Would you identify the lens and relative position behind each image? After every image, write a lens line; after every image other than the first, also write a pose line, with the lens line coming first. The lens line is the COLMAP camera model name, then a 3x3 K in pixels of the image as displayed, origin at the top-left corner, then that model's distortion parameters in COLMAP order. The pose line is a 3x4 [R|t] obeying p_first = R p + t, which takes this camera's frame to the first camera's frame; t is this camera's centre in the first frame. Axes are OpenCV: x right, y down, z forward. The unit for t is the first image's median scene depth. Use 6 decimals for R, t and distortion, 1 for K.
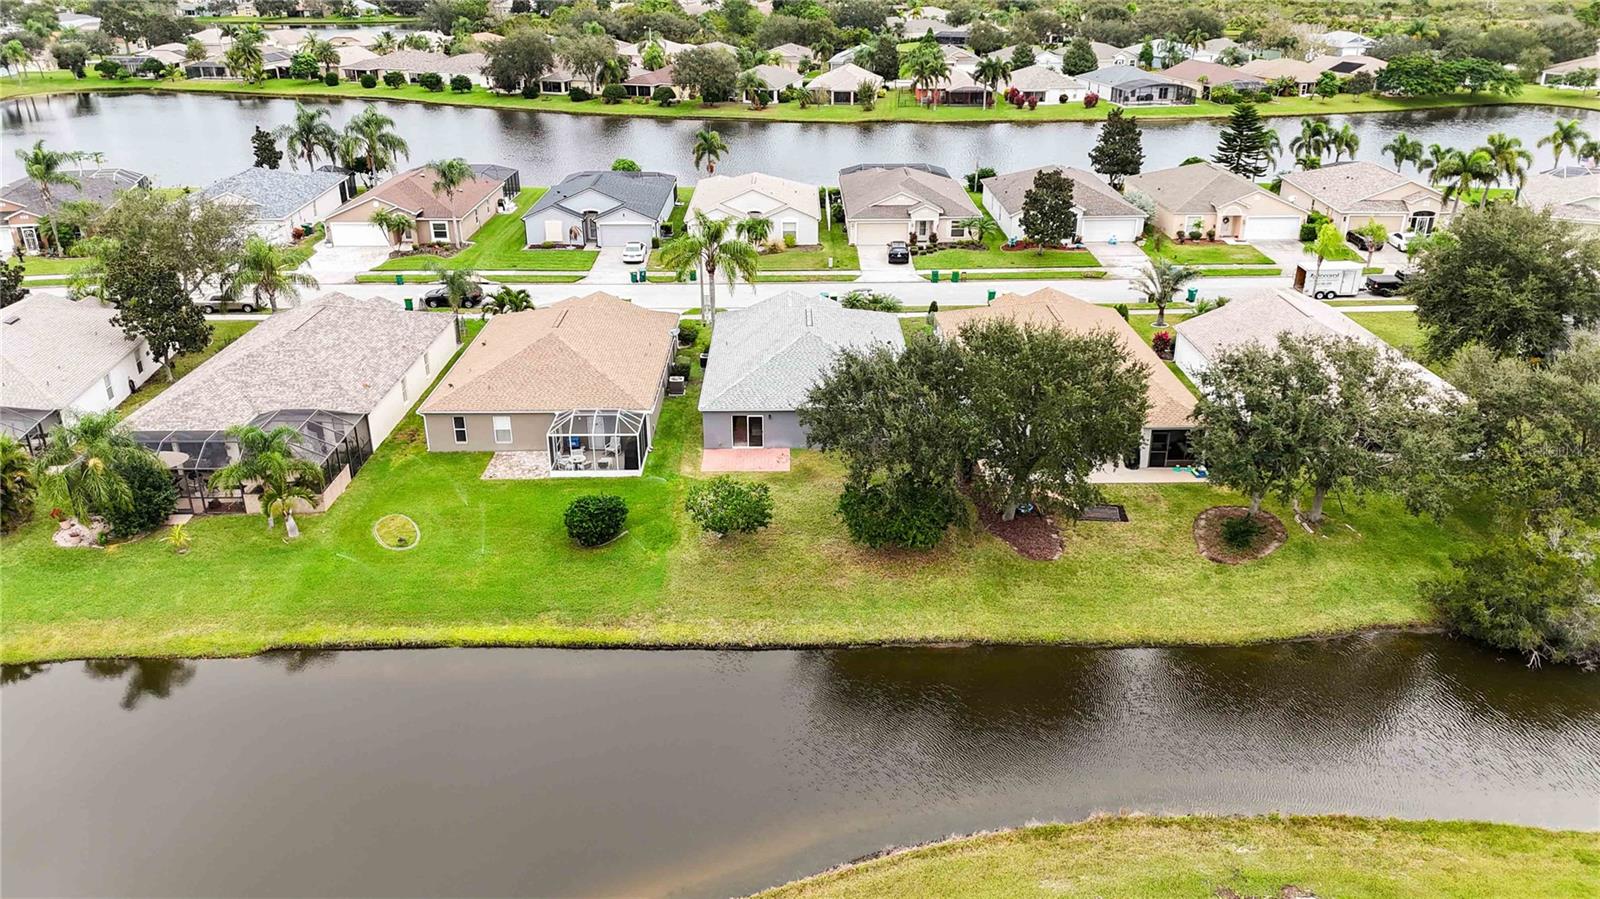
lens RADIAL K [[1172.4, 0, 800.0], [0, 1172.4, 449.5], [0, 0, 1]] dist [0.093161, -0.112017]
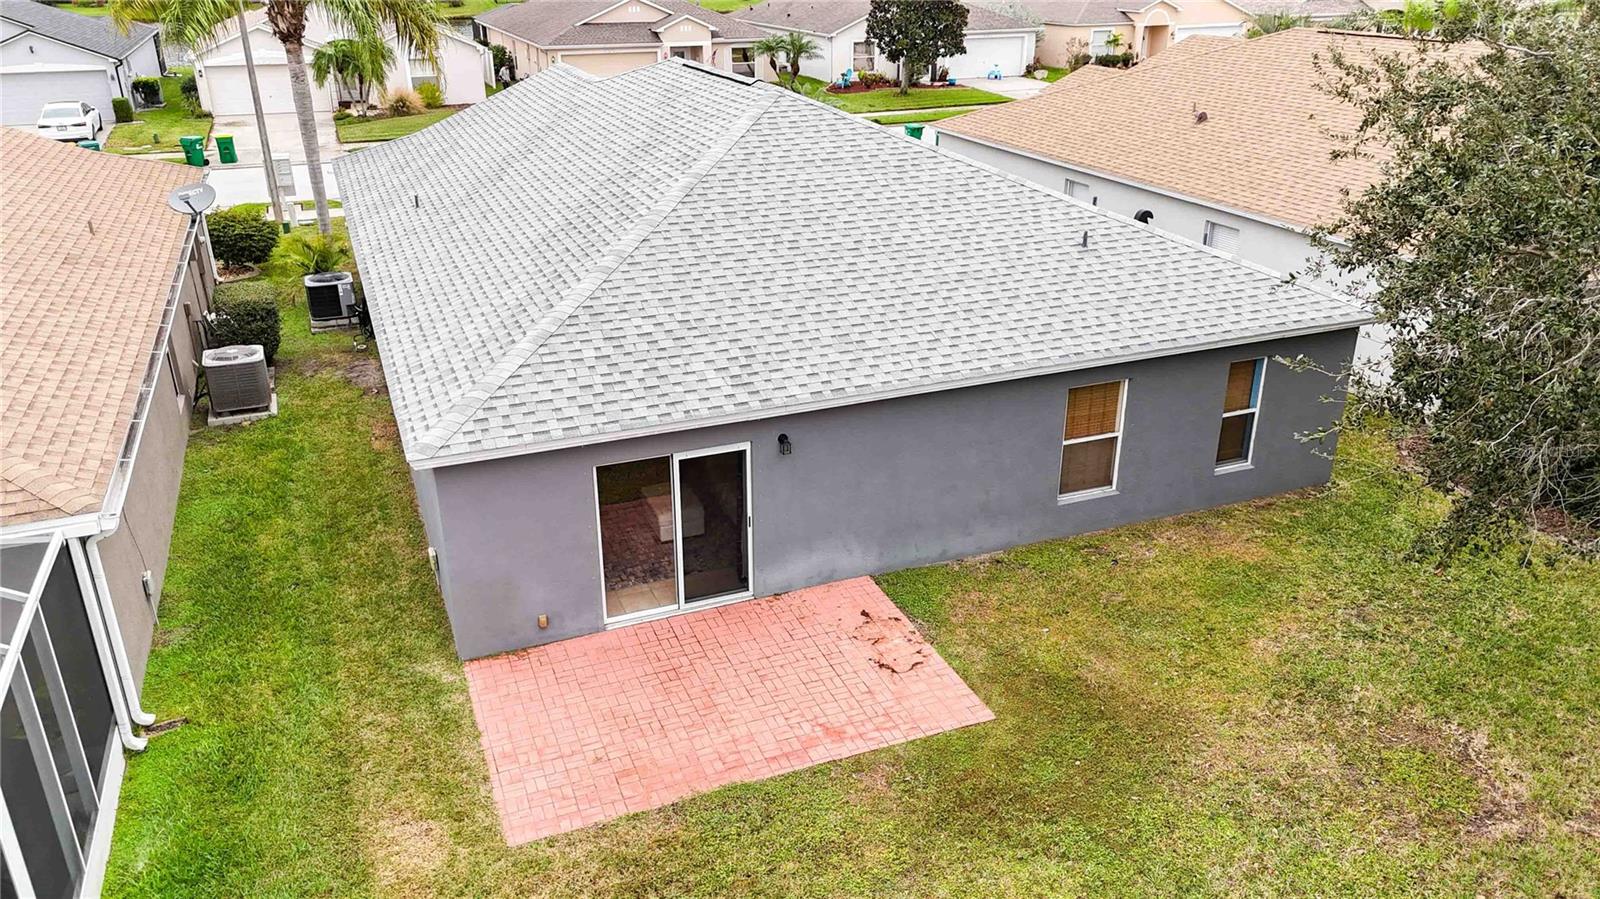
lens RADIAL K [[1172.4, 0, 800.0], [0, 1172.4, 449.5], [0, 0, 1]] dist [0.093161, -0.112017]
pose [[0.930045, -0.148373, 0.336156, -0.088257], [0.149228, 0.988525, 0.023447, -0.030183], [-0.335777, 0.028357, 0.941514, 0.784679]]
